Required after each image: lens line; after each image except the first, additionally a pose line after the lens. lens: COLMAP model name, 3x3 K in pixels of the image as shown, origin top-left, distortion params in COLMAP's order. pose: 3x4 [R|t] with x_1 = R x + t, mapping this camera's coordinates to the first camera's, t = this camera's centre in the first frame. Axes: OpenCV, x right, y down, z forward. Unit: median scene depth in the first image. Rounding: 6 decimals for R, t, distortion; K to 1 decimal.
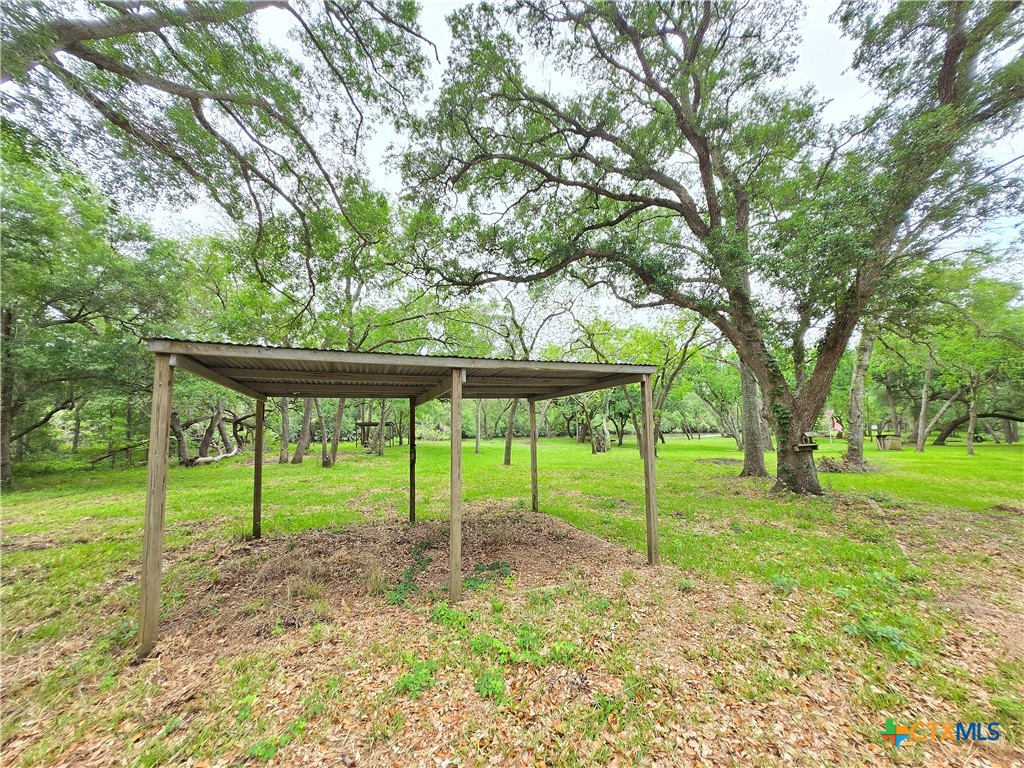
lens RADIAL K [[404.8, 0, 516.3], [0, 404.8, 384.2], [0, 0, 1]] dist [0.000607, -0.000709]
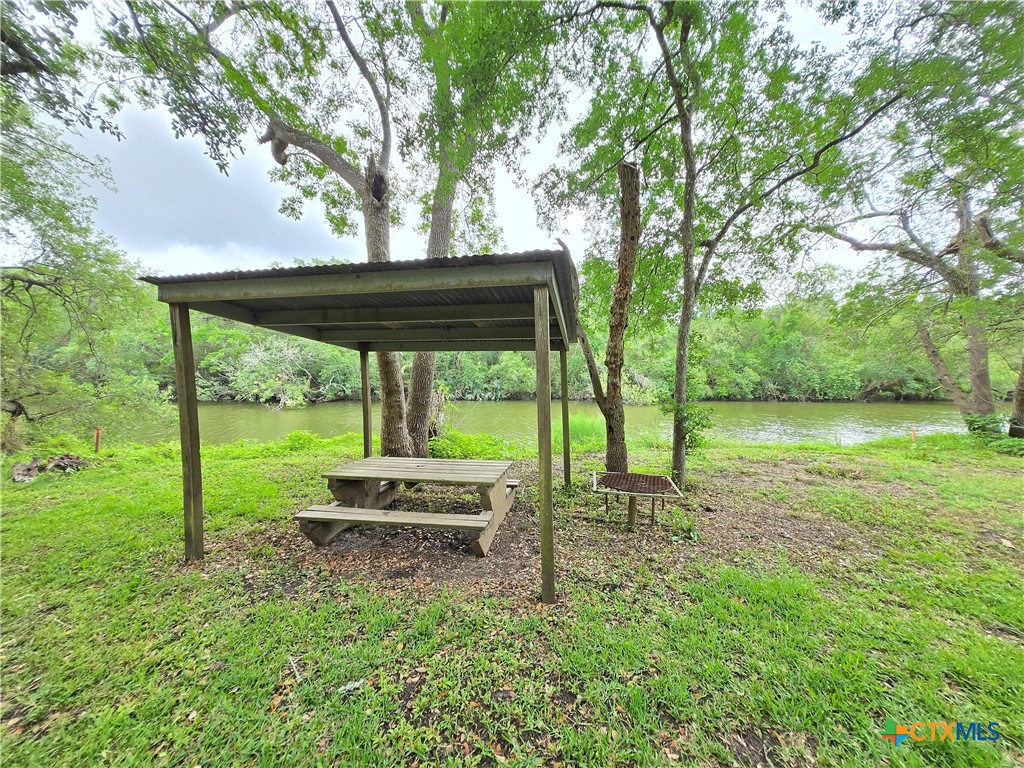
lens RADIAL K [[404.8, 0, 516.3], [0, 404.8, 384.2], [0, 0, 1]] dist [0.000607, -0.000709]
pose [[0.932419, 0.015219, -0.361058, -0.451398], [0.023983, 0.994304, 0.103845, 0.170646], [0.360582, -0.105486, 0.926743, 1.446516]]
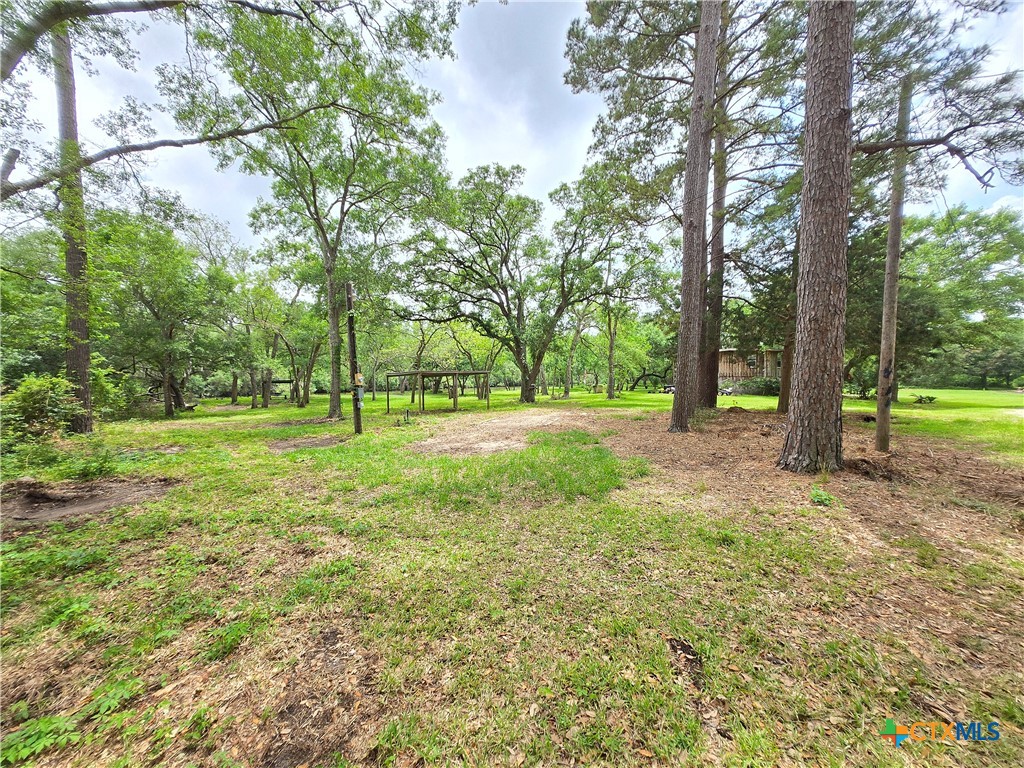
lens RADIAL K [[404.8, 0, 516.3], [0, 404.8, 384.2], [0, 0, 1]] dist [0.000607, -0.000709]
pose [[0.915421, -0.007305, 0.402431, -0.281647], [-0.036974, 0.994082, 0.102149, -0.084845], [-0.400795, -0.108389, 0.909734, -0.755973]]
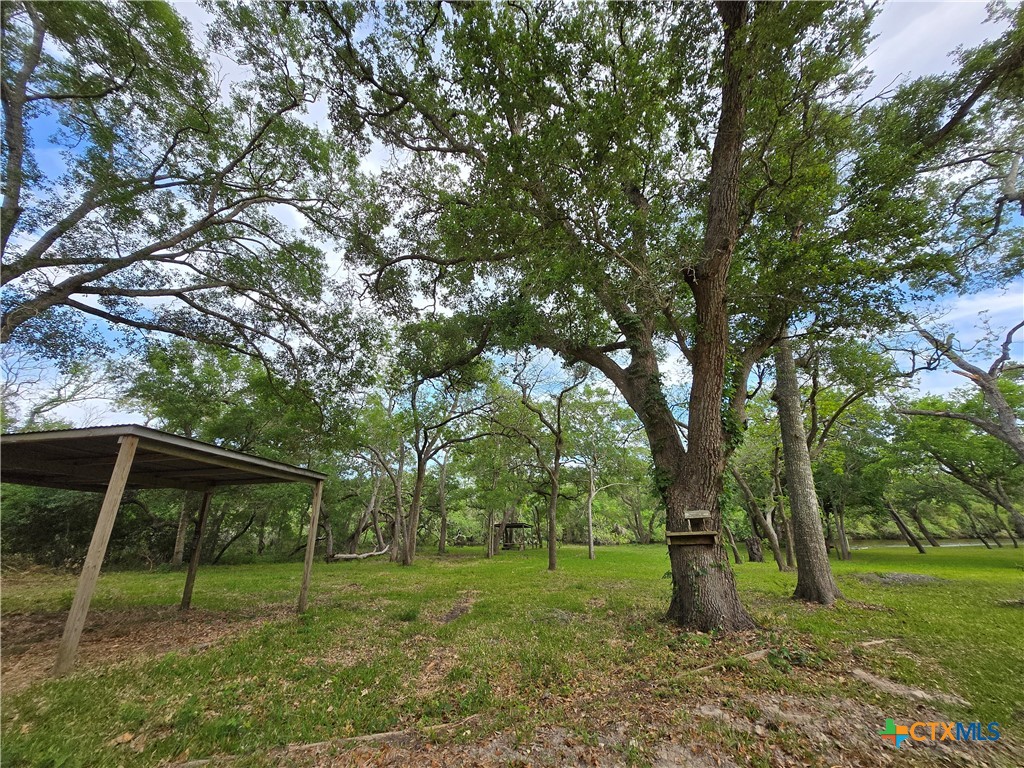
lens RADIAL K [[401.6, 0, 513.9], [0, 401.6, 382.4], [0, 0, 1]] dist [0.002814, 0.000419]
pose [[0.864277, -0.179804, -0.469782, 0.307767], [0.057426, 0.963095, -0.262966, 0.028811], [0.499727, 0.200298, 0.842706, 0.132406]]
